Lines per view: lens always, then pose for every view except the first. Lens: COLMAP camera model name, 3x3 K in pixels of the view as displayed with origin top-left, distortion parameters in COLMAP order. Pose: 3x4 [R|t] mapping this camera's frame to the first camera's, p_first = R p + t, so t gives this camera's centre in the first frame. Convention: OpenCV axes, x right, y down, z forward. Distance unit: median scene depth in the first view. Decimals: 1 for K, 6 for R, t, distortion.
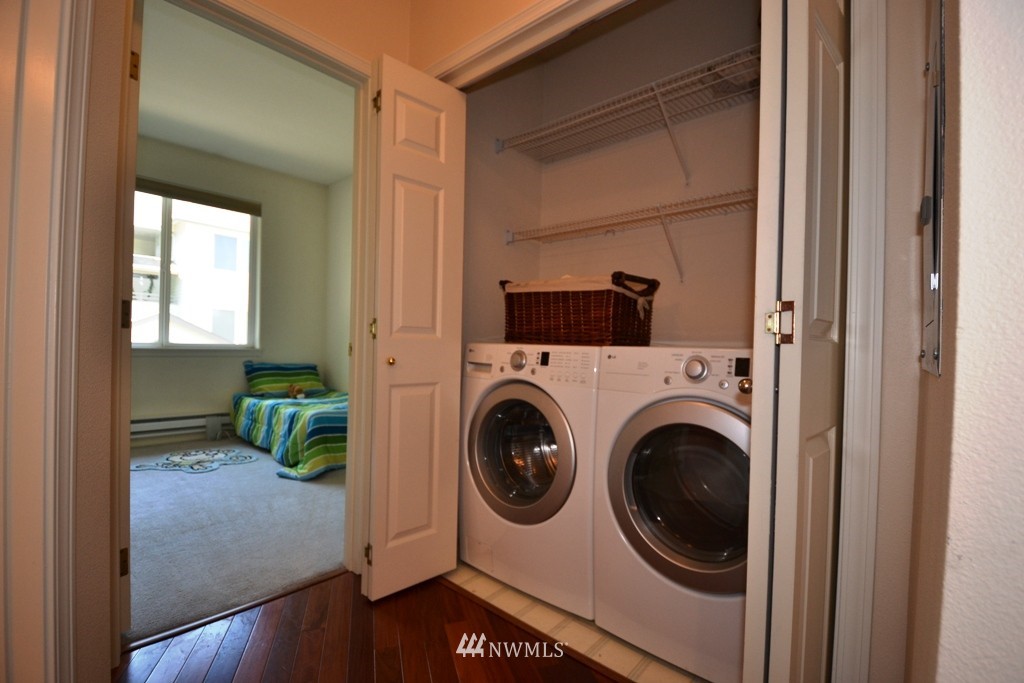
lens RADIAL K [[460.1, 0, 517.3], [0, 460.1, 334.7], [0, 0, 1]] dist [-0.008050, -0.002226]
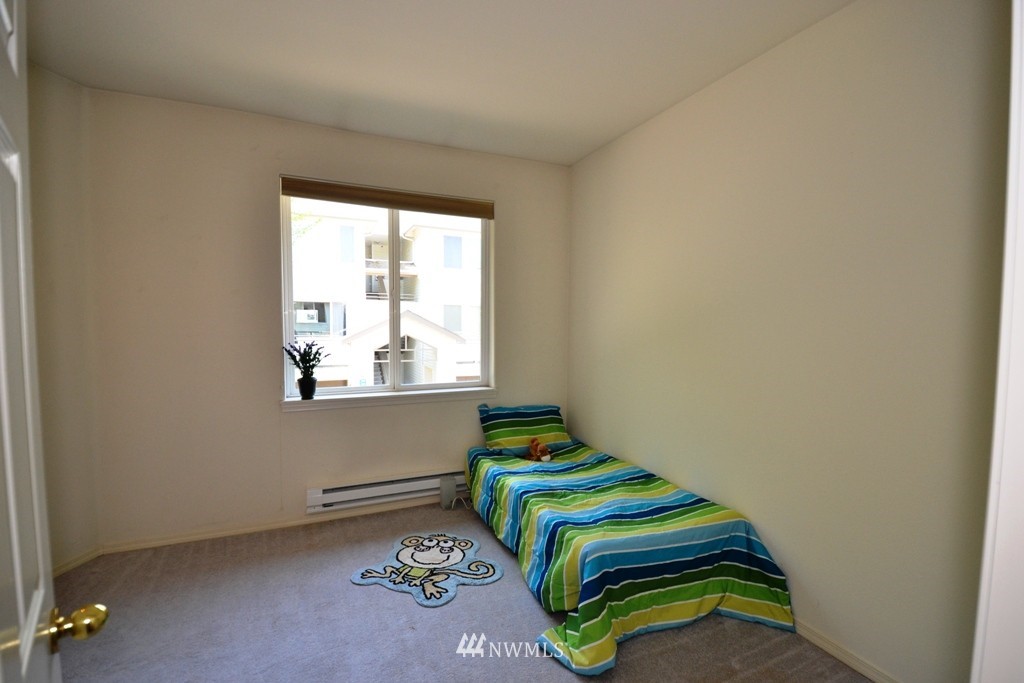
lens RADIAL K [[460.1, 0, 519.3], [0, 460.1, 347.4], [0, 0, 1]] dist [-0.008050, -0.002226]
pose [[0.911614, 0.021314, -0.410495, -0.215695], [0.005173, 0.997981, 0.063306, -0.100187], [0.411015, -0.059834, 0.909663, 0.321974]]
